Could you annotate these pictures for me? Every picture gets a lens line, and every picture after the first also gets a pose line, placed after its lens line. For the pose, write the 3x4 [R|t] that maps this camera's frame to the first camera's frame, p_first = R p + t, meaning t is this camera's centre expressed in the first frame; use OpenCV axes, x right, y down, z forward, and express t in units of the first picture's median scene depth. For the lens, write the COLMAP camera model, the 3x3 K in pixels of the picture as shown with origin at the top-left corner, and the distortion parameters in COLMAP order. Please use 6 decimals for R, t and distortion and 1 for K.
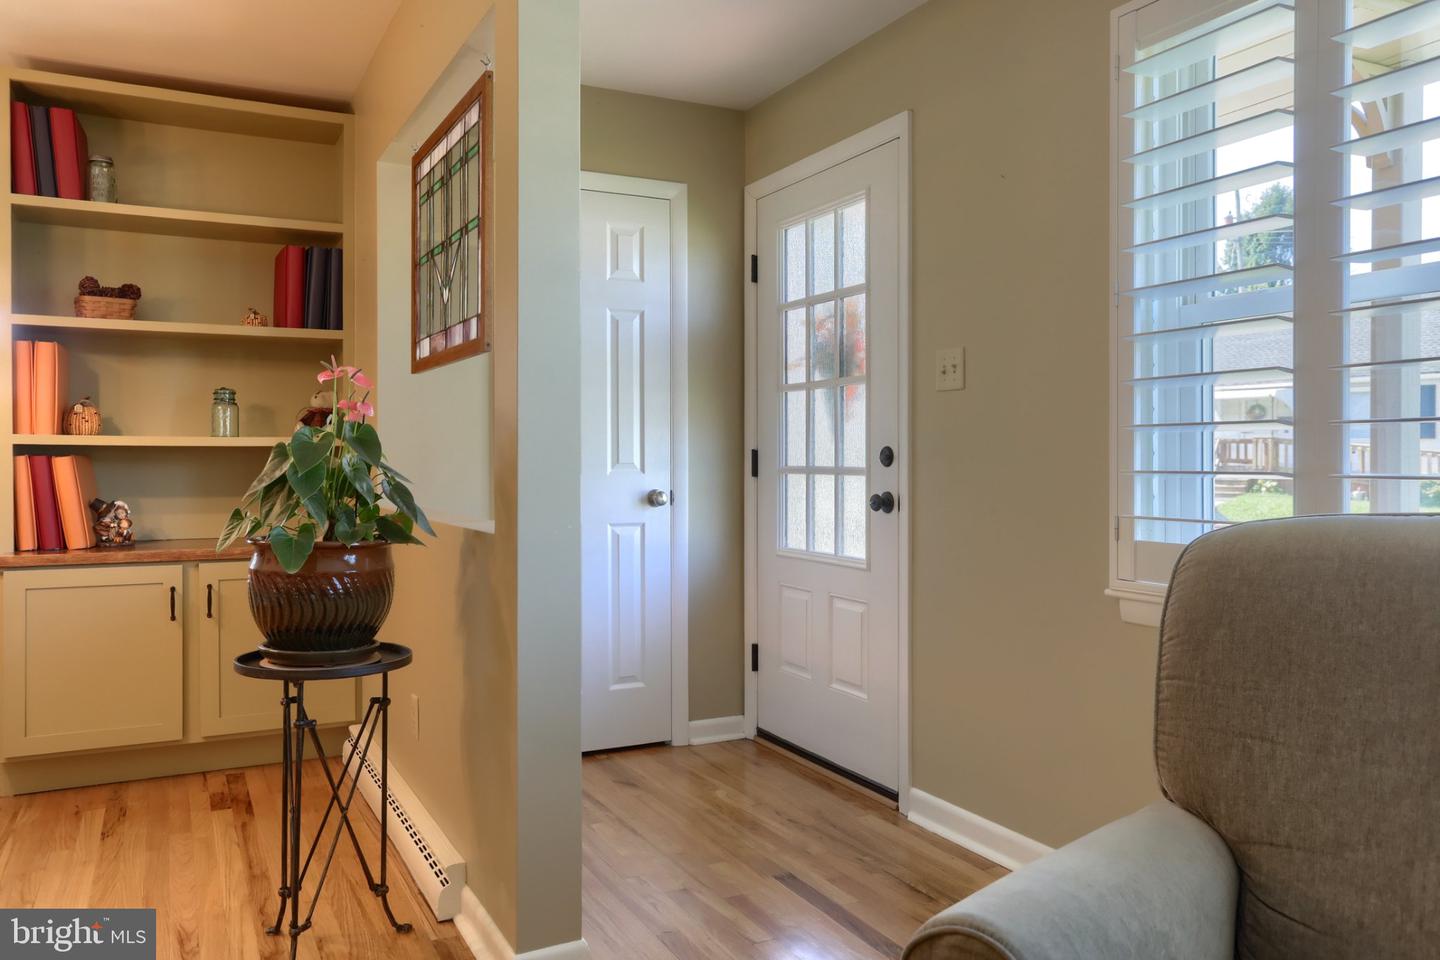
lens RADIAL K [[1102.6, 0, 719.5], [0, 1102.6, 471.1], [0, 0, 1]] dist [0.006603, 0.007159]
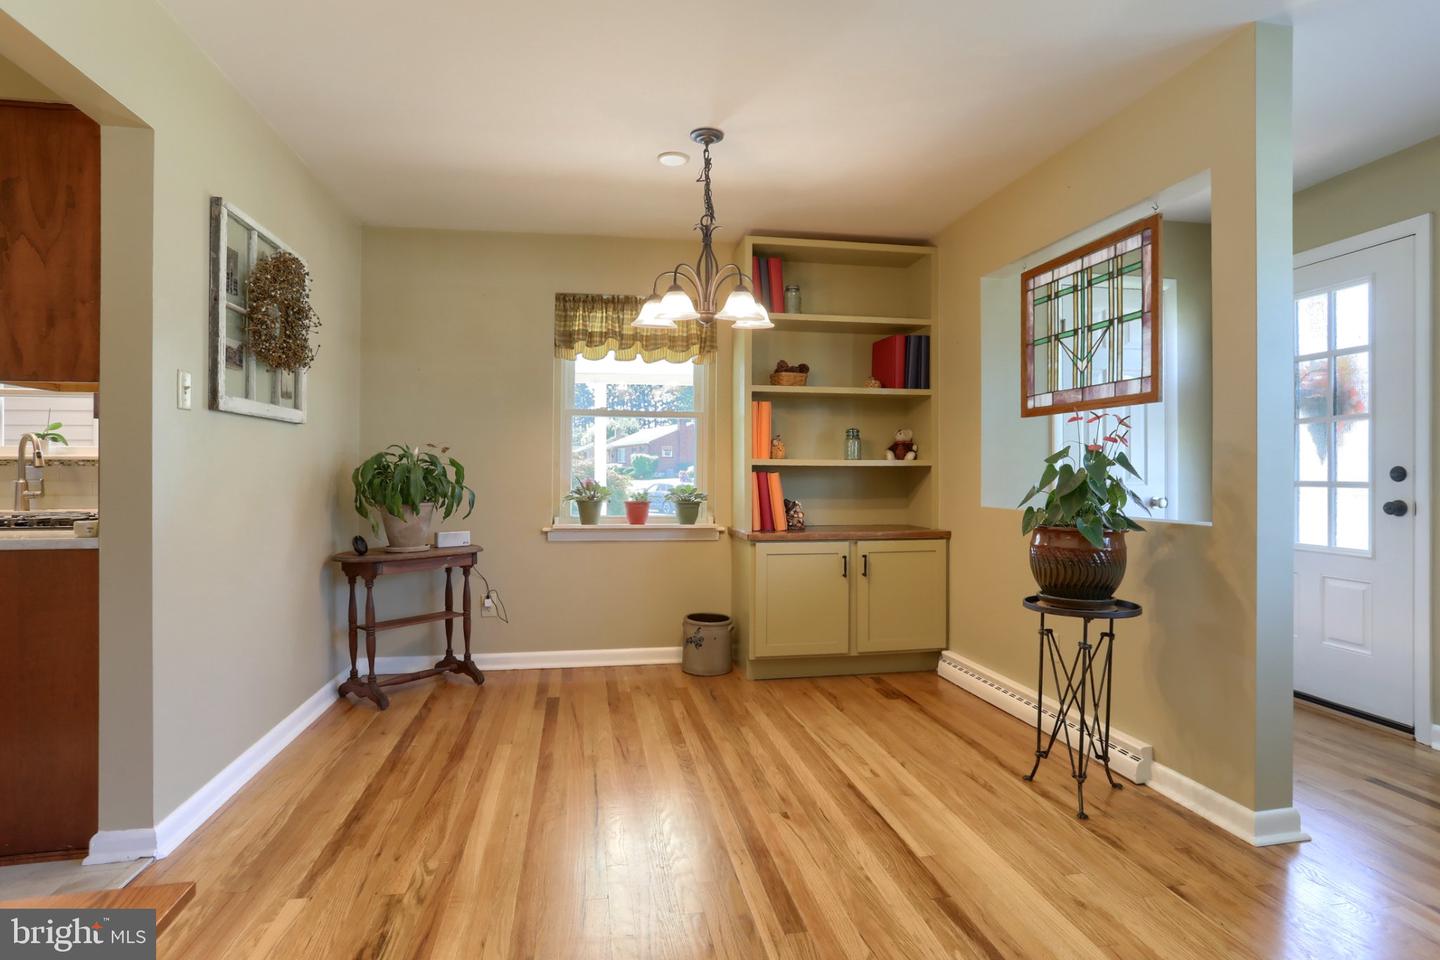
lens RADIAL K [[777.3, 0, 720.0], [0, 777.3, 480.0], [0, 0, 1]] dist [-0.061201, 0.042526]
pose [[0.959062, 0.004510, -0.283159, -0.357206], [-0.005470, 0.999982, -0.002598, 0.001008], [0.283142, 0.004041, 0.959069, -0.108494]]
